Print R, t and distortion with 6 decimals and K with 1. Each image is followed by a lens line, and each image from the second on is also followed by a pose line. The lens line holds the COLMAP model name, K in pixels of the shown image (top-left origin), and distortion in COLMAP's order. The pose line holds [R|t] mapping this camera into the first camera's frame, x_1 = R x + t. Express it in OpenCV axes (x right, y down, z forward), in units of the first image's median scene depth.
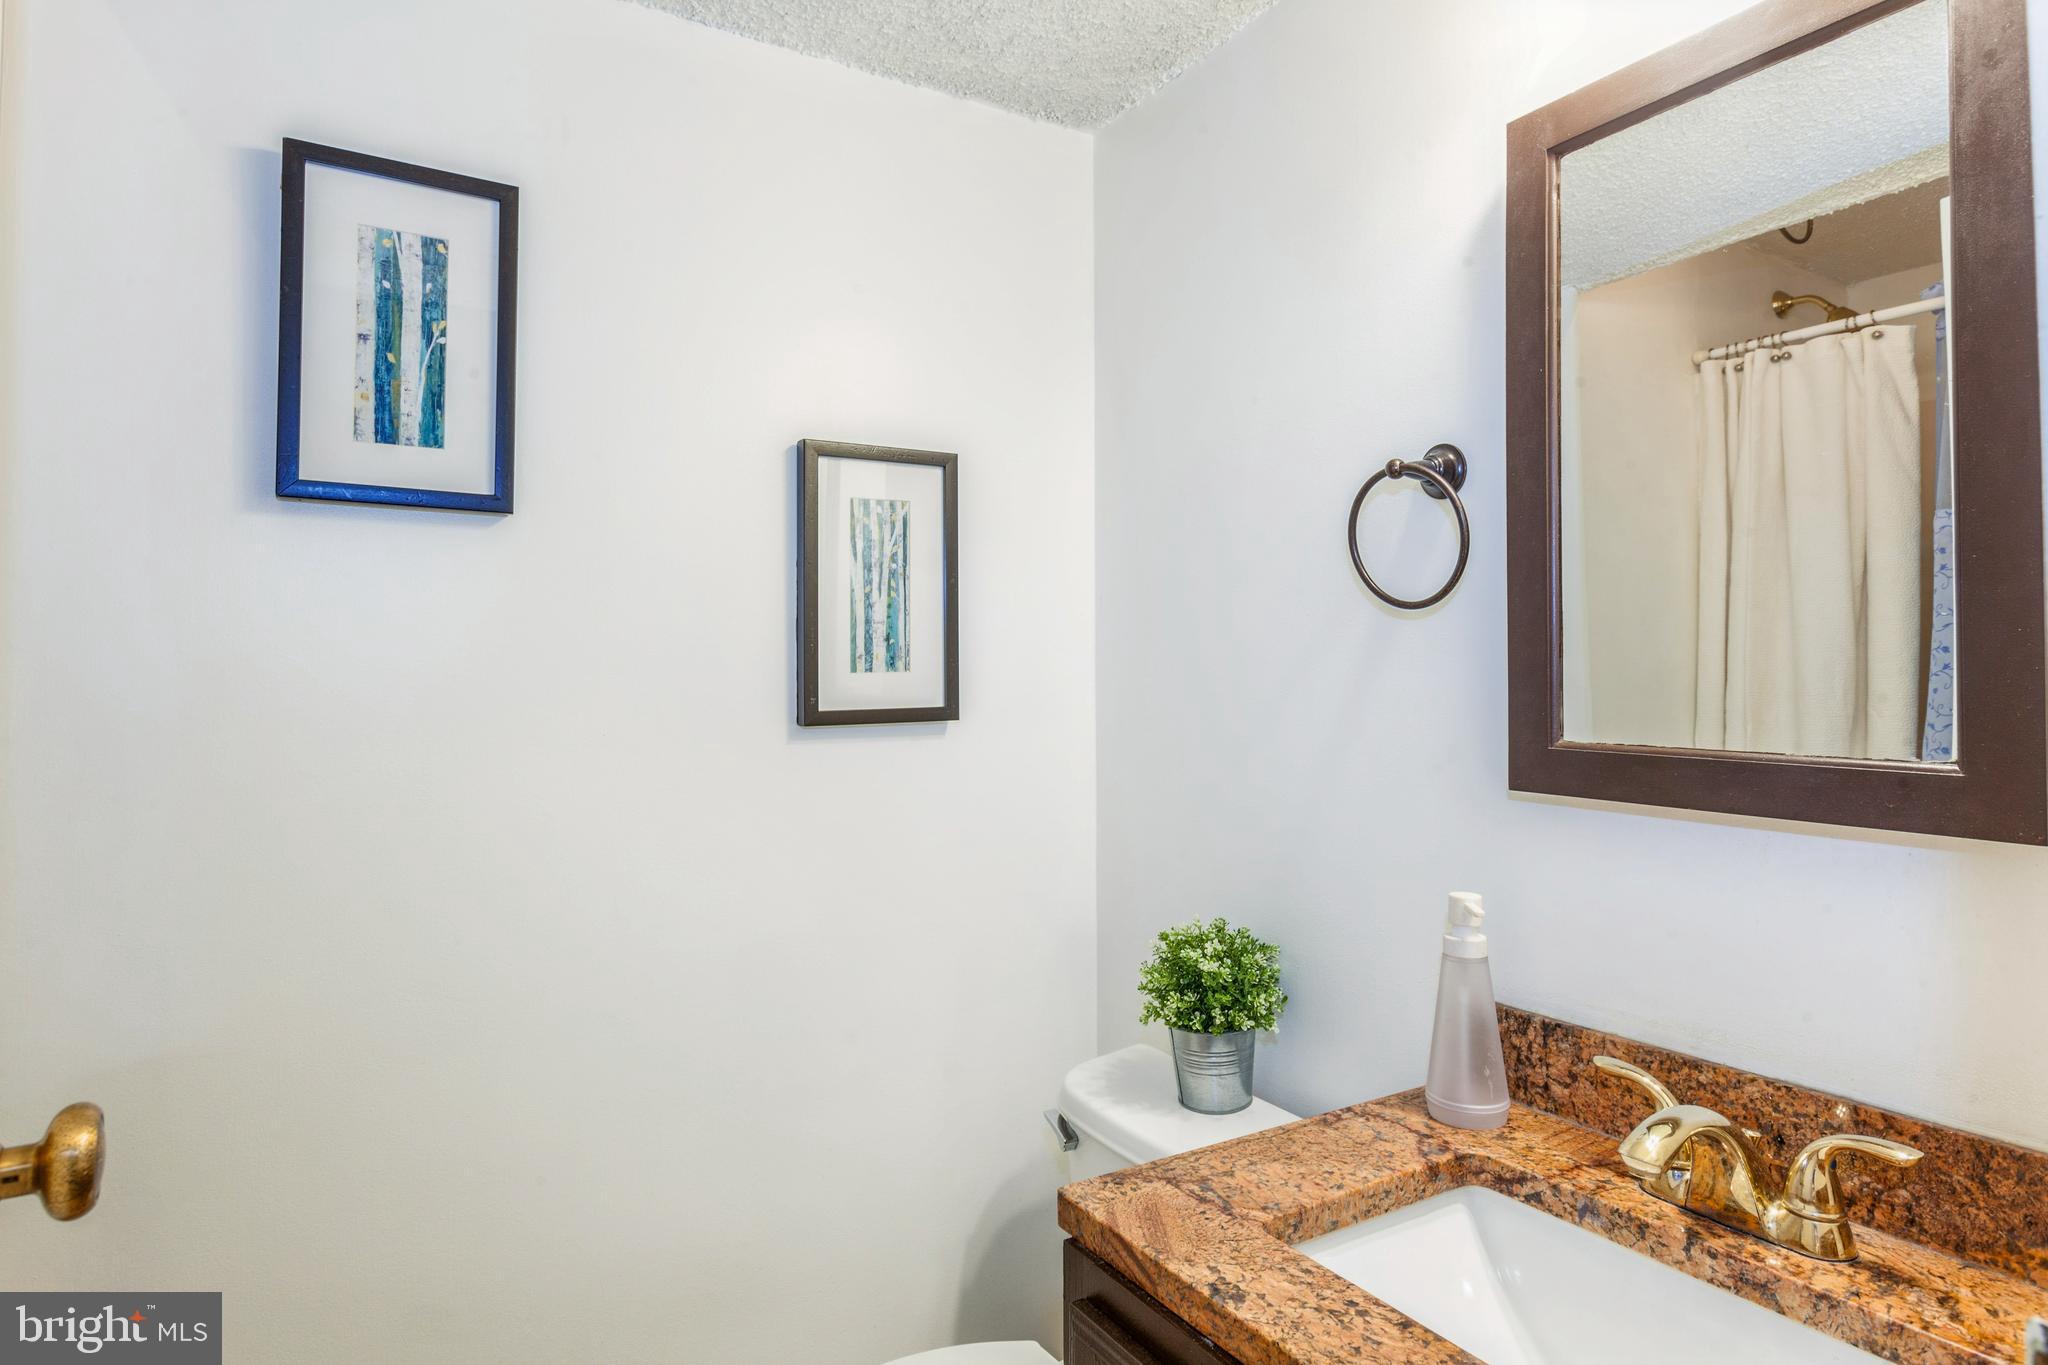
lens RADIAL K [[1119.4, 0, 1024.8], [0, 1119.4, 670.1], [0, 0, 1]] dist [0.005162, 0.001542]
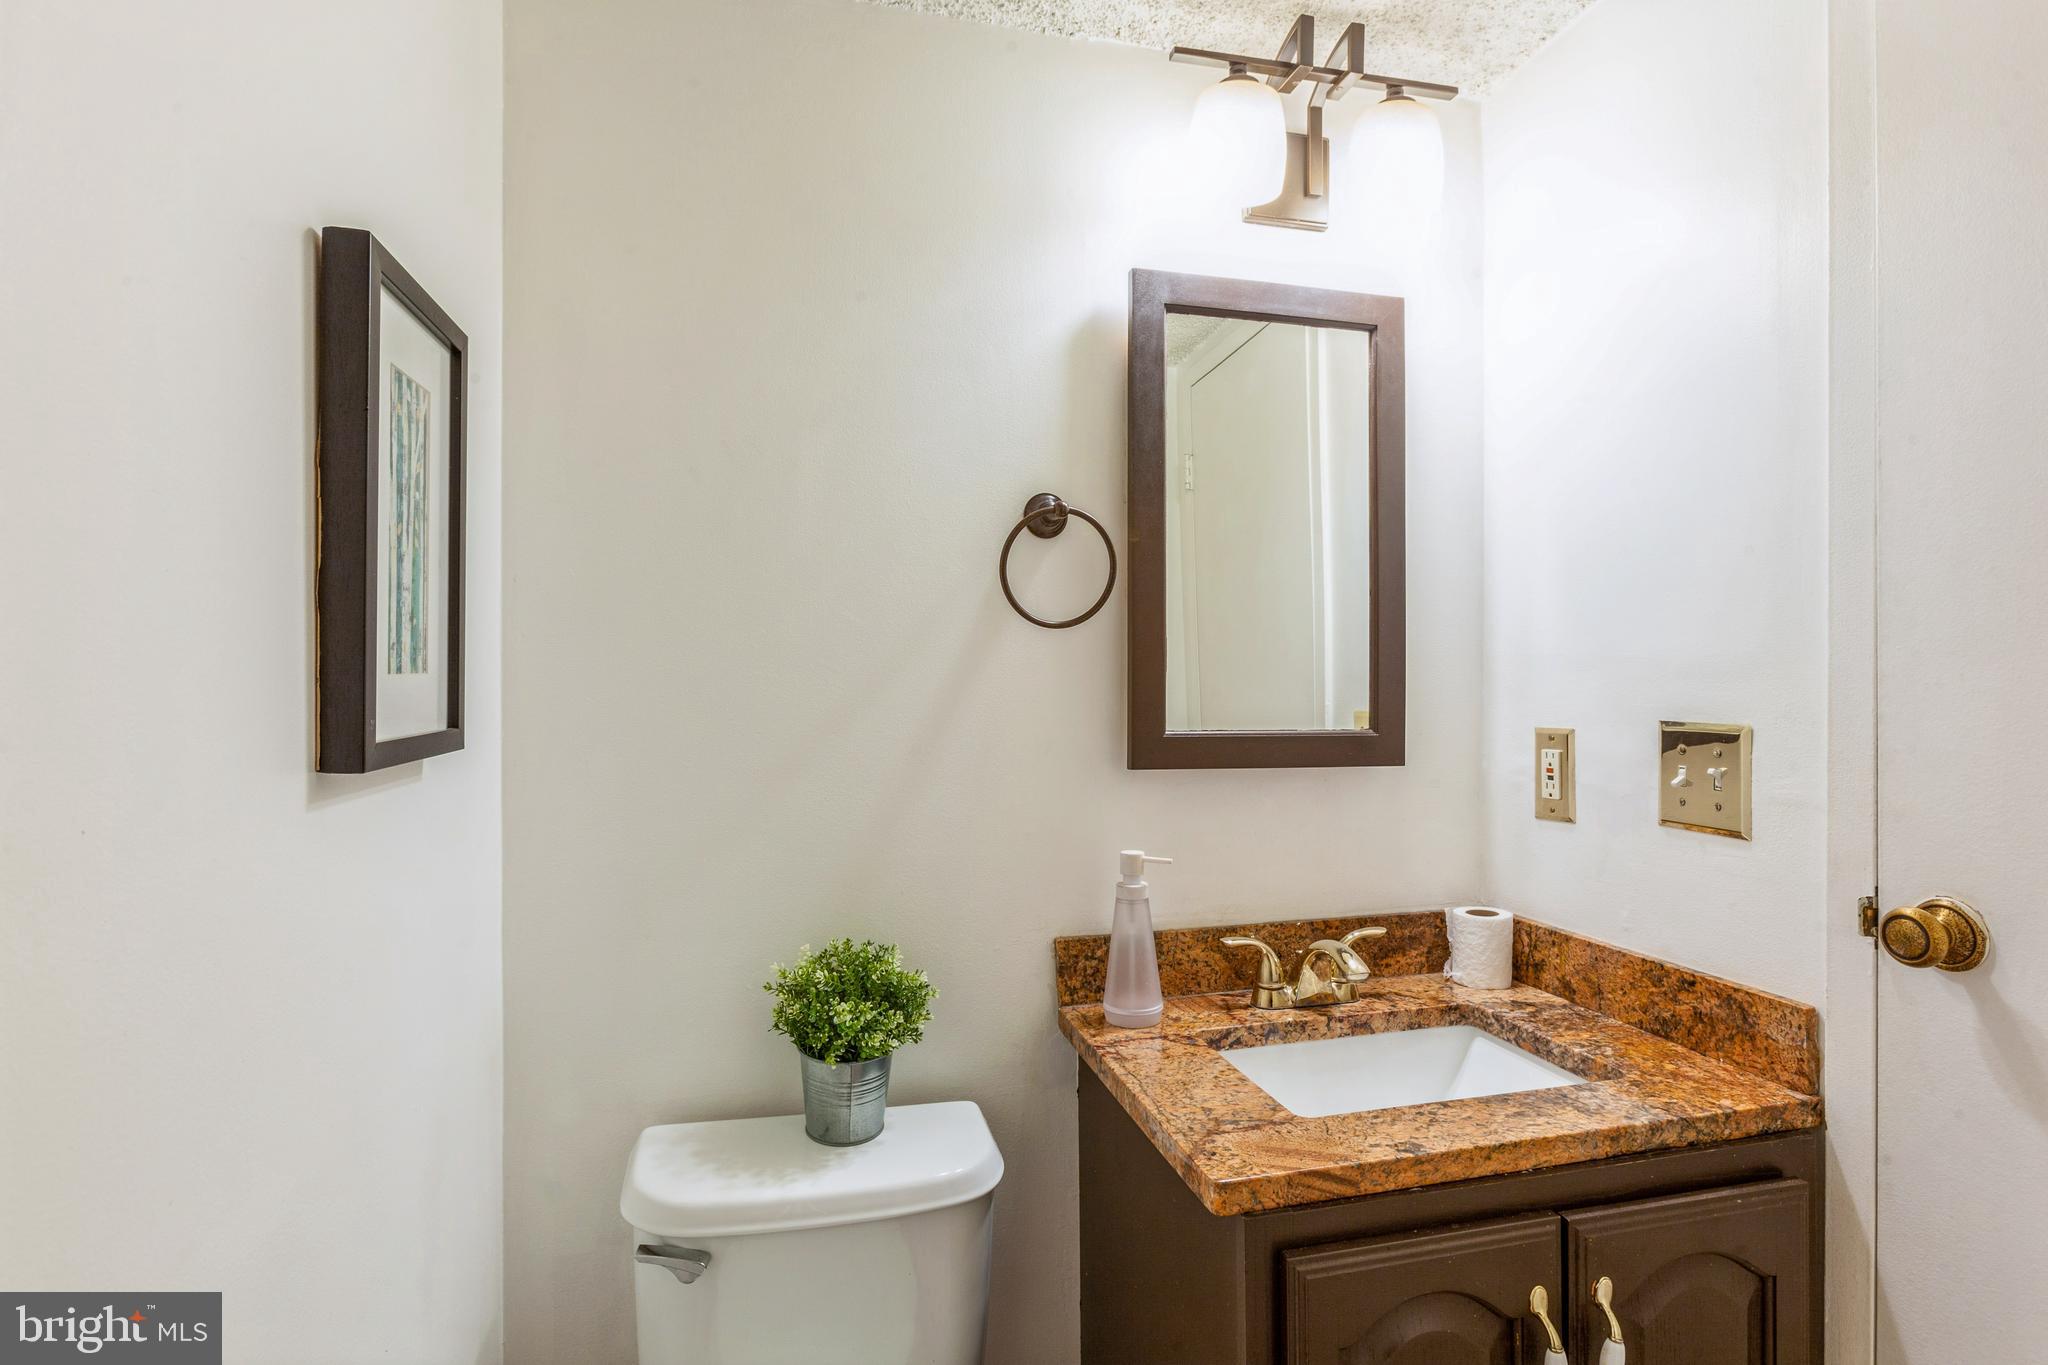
lens RADIAL K [[1009.5, 0, 1027.0], [0, 1009.5, 694.4], [0, 0, 1]] dist [-0.003436, 0.000402]
pose [[0.294307, -0.000219, 0.955711, -0.928622], [-0.007460, 0.999969, 0.002527, 0.015950], [-0.955682, -0.007874, 0.294296, 0.922448]]
